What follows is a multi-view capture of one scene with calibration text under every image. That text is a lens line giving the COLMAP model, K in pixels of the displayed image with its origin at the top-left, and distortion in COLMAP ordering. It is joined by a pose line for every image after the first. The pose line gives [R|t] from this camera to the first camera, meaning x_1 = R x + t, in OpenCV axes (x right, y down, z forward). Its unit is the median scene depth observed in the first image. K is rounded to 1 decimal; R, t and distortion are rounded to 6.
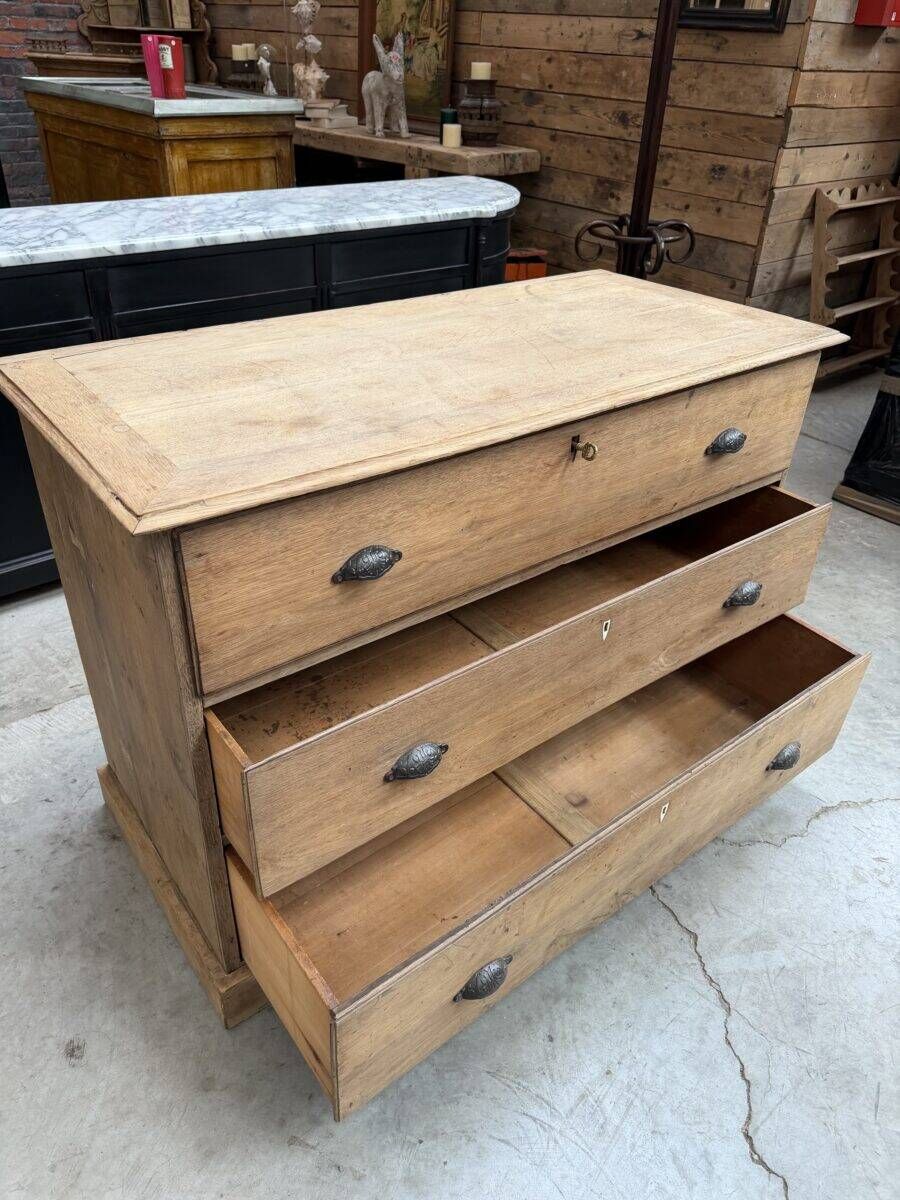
lens RADIAL K [[841.3, 0, 451.1], [0, 841.3, 593.5], [0, 0, 1]] dist [-0.000758, -0.006733]
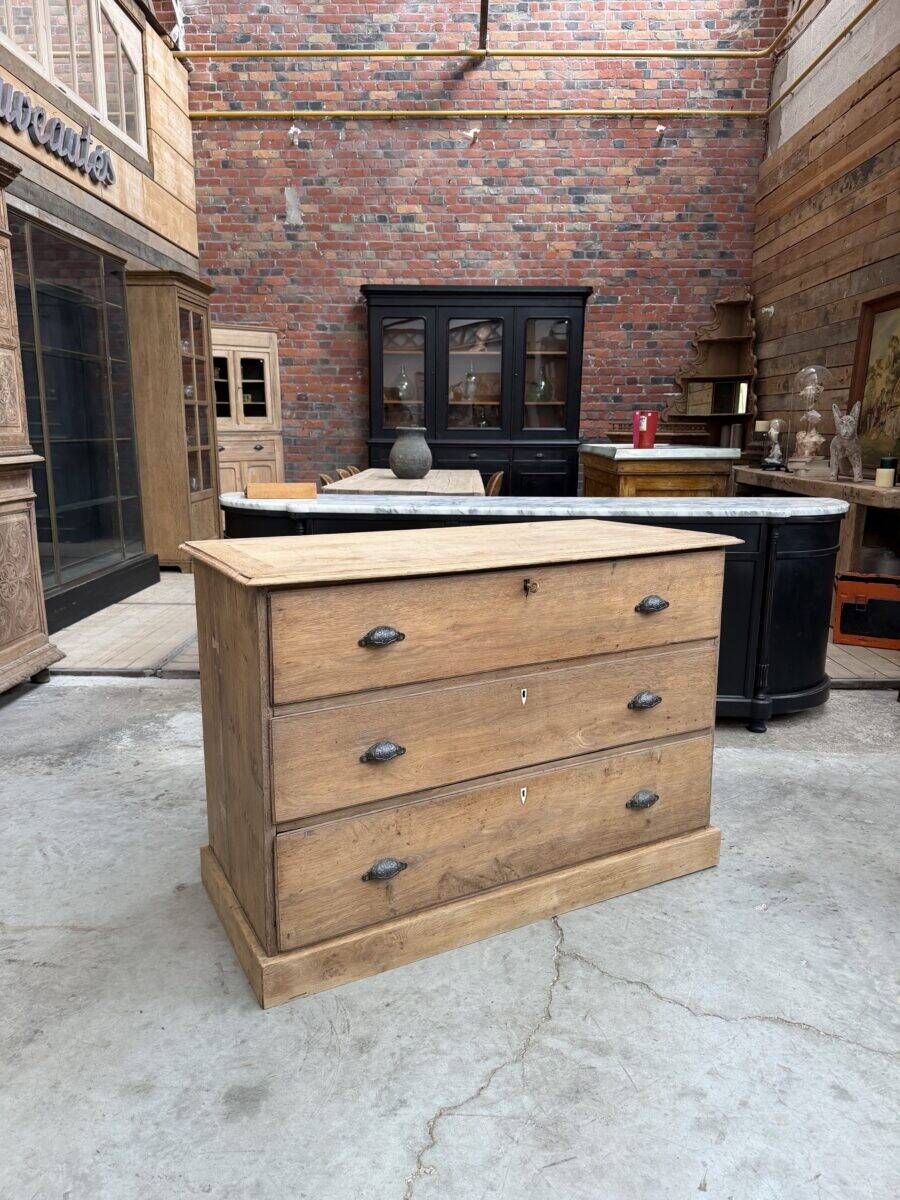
lens RADIAL K [[834.1, 0, 448.2], [0, 834.1, 602.7], [0, 0, 1]] dist [0.042776, -0.074813]
pose [[0.749838, 0.101665, -0.653764, 0.356542], [-0.343433, 0.904384, -0.253264, 0.094493], [0.565506, 0.414431, 0.713056, -0.052367]]
